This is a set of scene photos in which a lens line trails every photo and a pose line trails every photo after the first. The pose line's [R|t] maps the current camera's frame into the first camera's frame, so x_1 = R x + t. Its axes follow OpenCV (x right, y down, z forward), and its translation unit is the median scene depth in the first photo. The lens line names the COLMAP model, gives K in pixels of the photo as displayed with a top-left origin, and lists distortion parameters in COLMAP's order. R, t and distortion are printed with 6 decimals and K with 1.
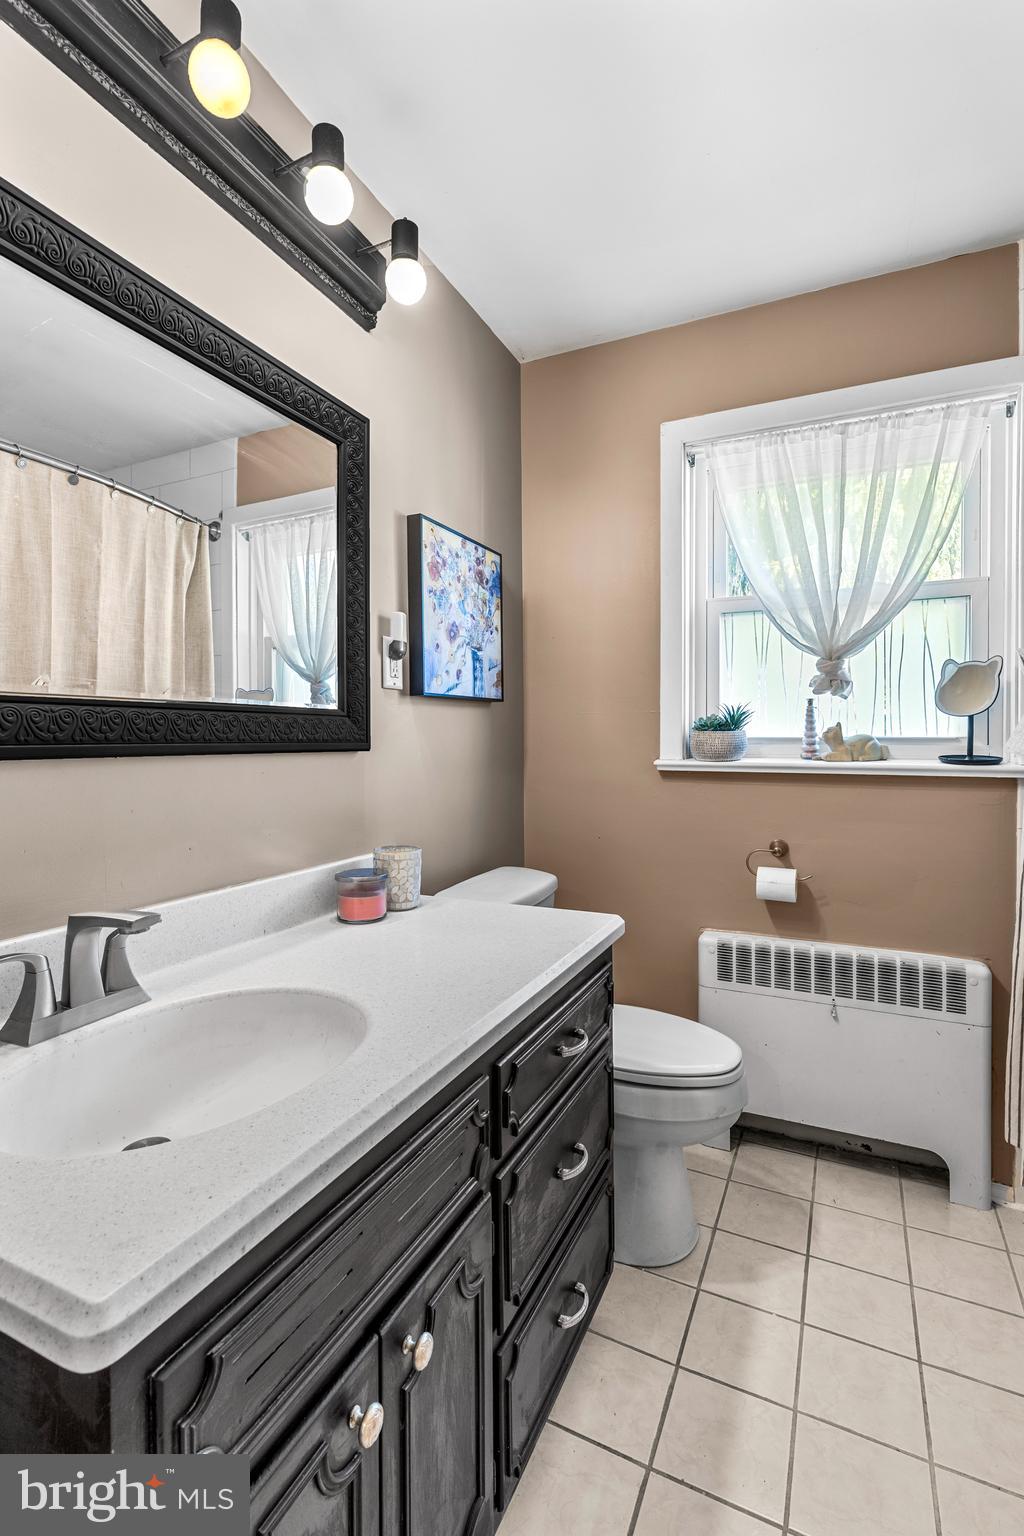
lens RADIAL K [[678.4, 0, 546.2], [0, 678.4, 745.8], [0, 0, 1]] dist [-0.001296, -0.002252]
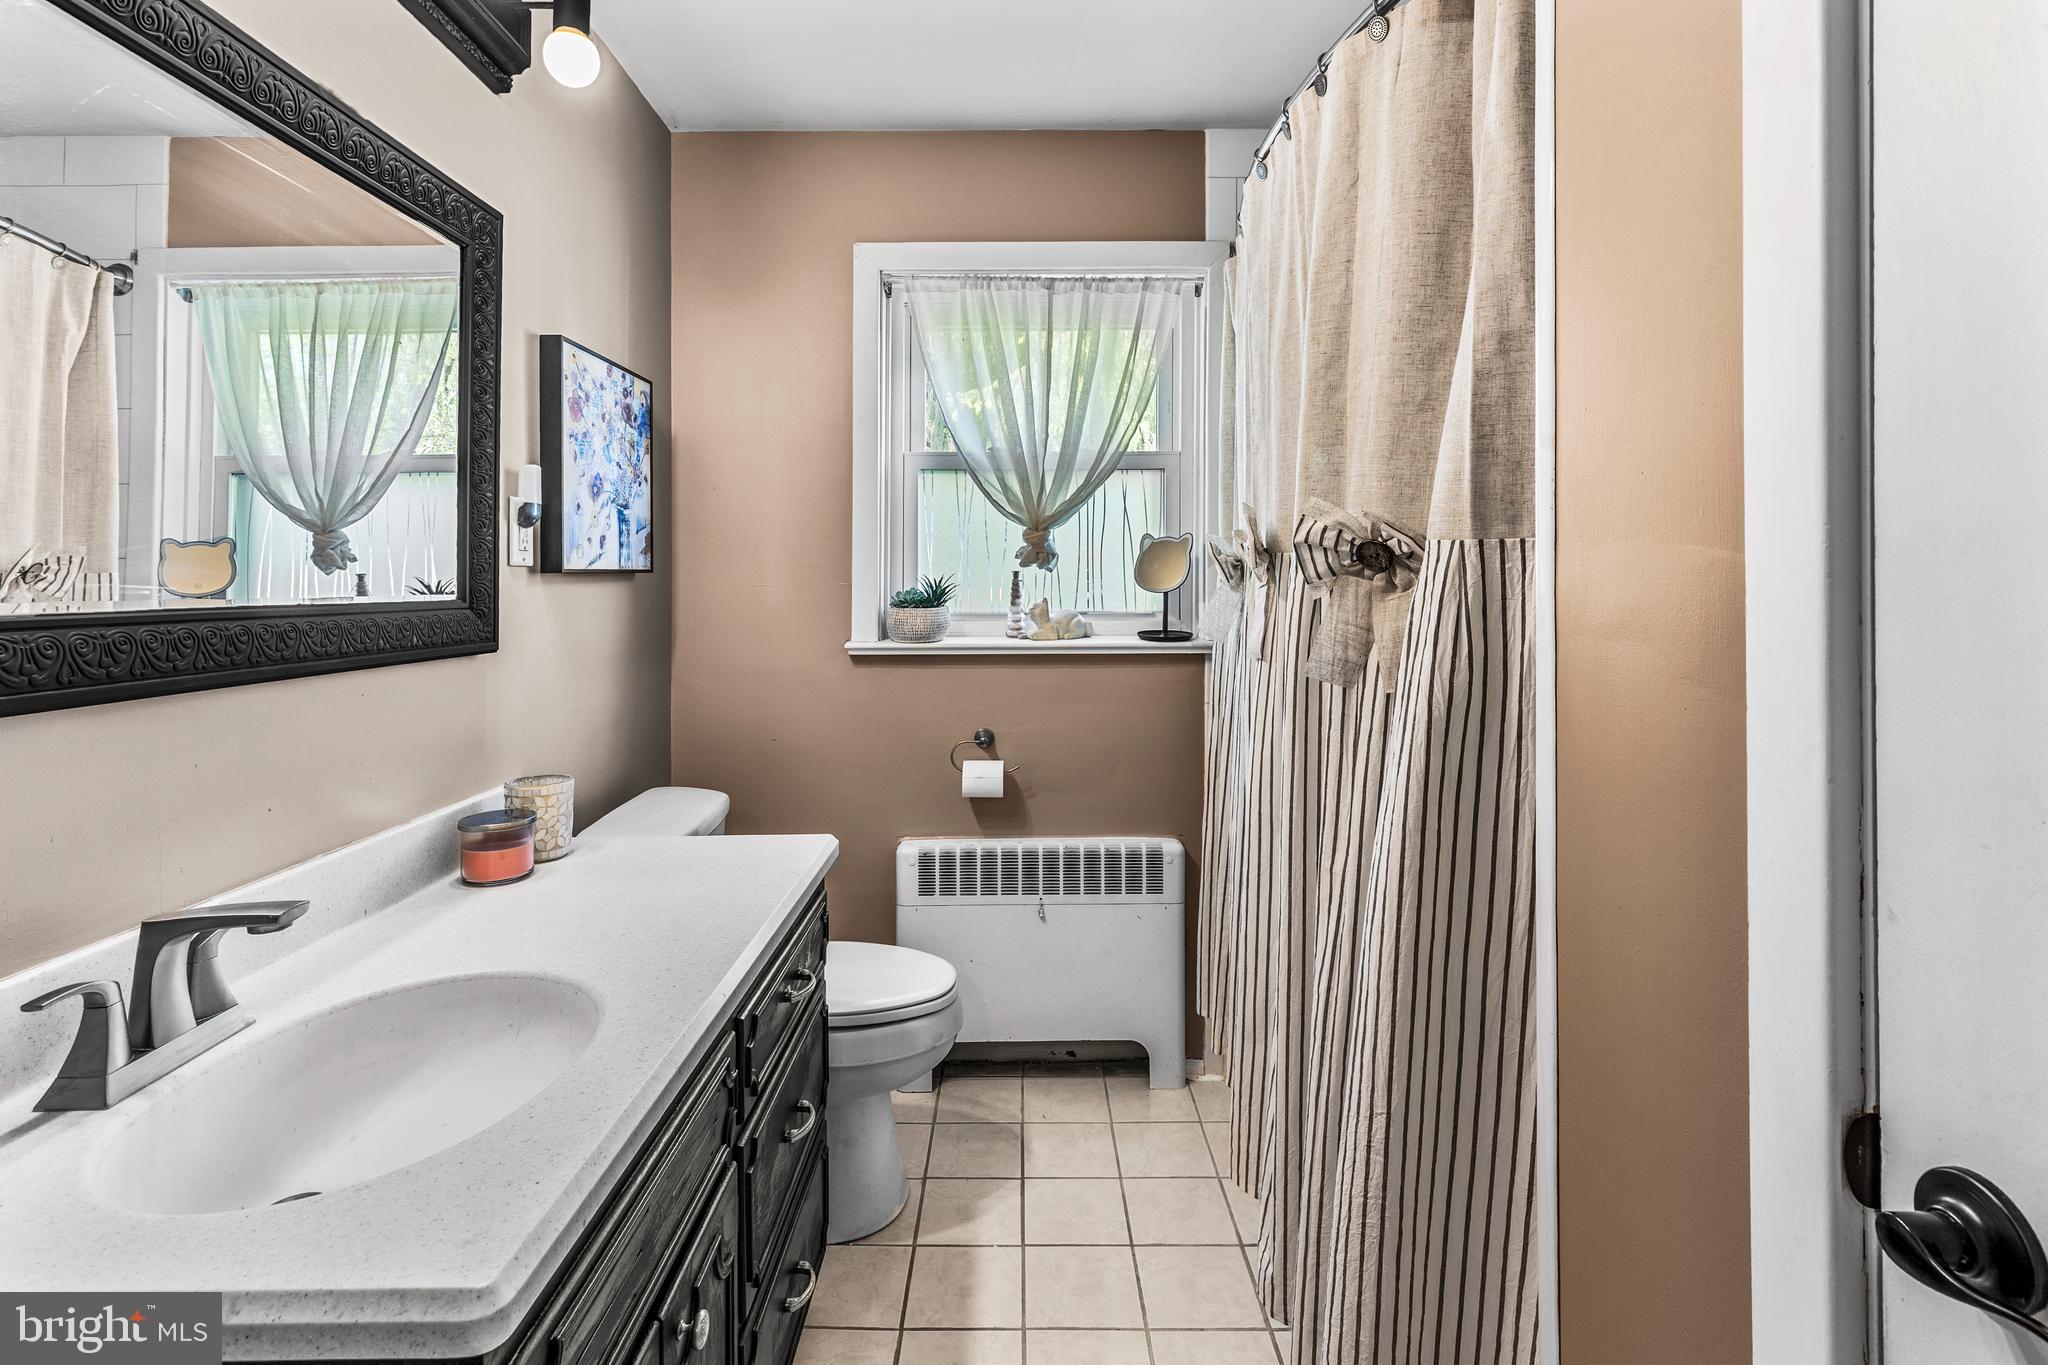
lens RADIAL K [[904.5, 0, 1050.4], [0, 904.5, 579.4], [0, 0, 1]] dist [-0.001296, -0.002252]
pose [[0.899679, 0.007369, 0.436489, -0.113380], [-0.000381, 0.999870, -0.016096, -0.044164], [-0.436551, 0.014315, 0.899565, -0.129159]]
